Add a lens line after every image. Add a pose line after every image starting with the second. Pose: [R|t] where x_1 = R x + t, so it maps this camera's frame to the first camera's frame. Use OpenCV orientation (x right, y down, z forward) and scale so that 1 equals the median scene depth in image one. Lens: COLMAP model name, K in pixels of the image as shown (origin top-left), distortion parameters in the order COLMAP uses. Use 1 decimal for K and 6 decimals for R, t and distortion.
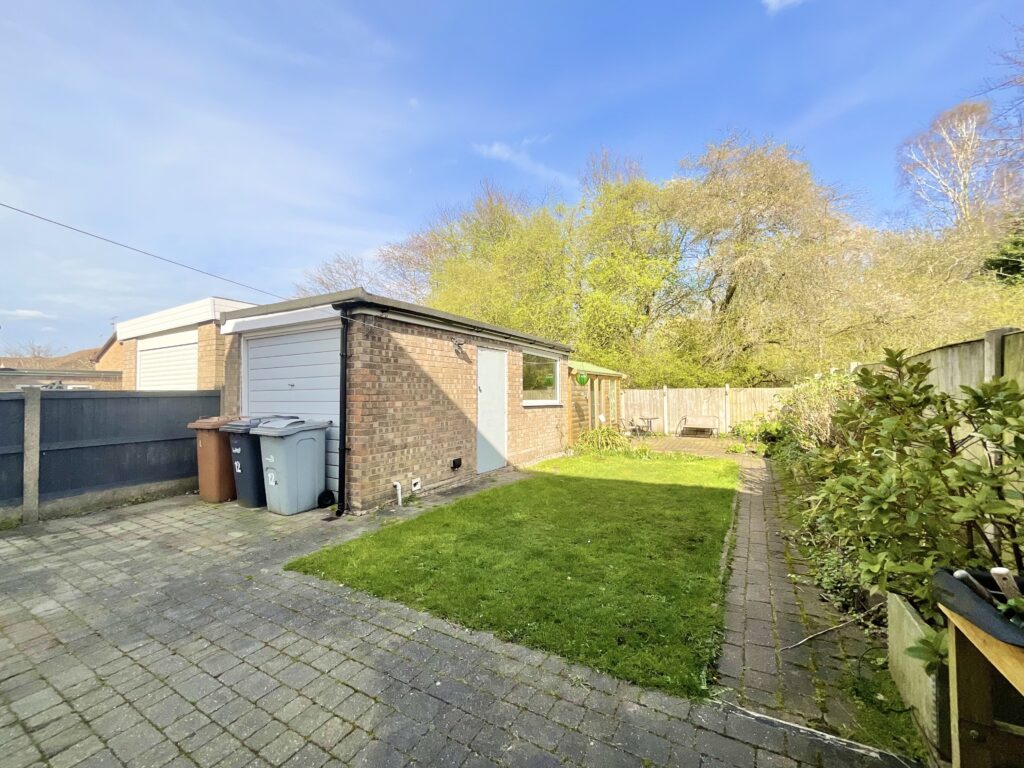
lens RADIAL K [[417.1, 0, 510.5], [0, 417.1, 384.4], [0, 0, 1]] dist [0.000717, 0.000239]
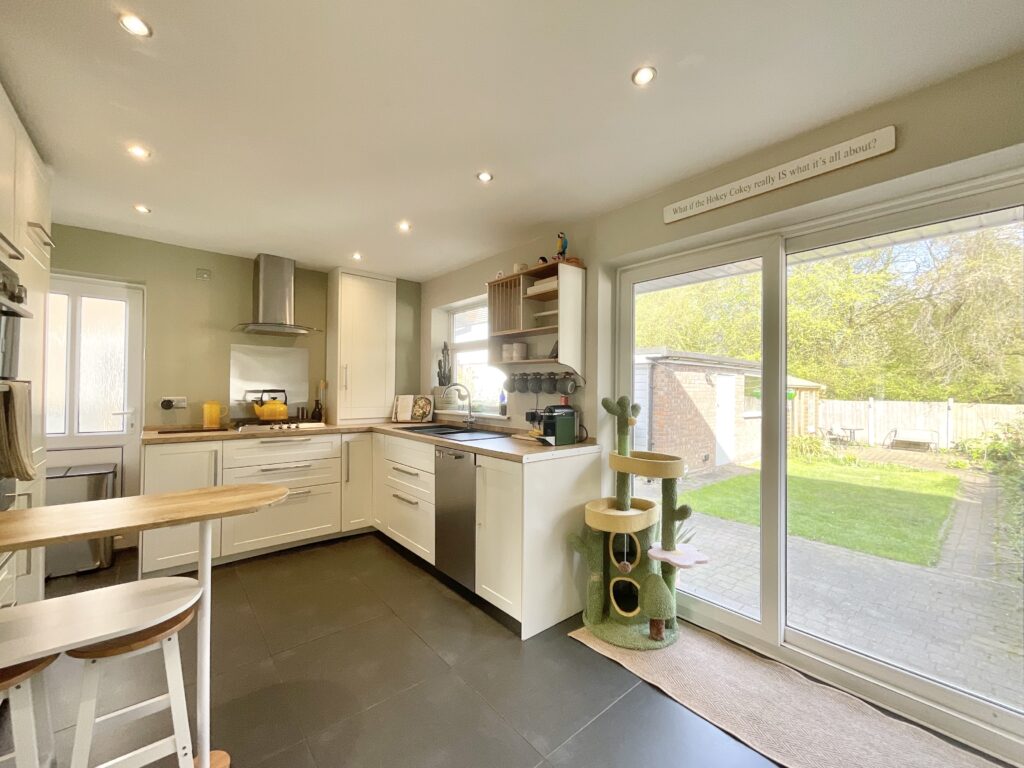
lens RADIAL K [[417.1, 0, 510.5], [0, 417.1, 384.4], [0, 0, 1]] dist [0.000717, 0.000239]
pose [[0.944527, 0.021477, -0.327730, -0.243471], [-0.016099, 0.999688, 0.019114, -0.065219], [0.328038, -0.012778, 0.944578, -0.474744]]
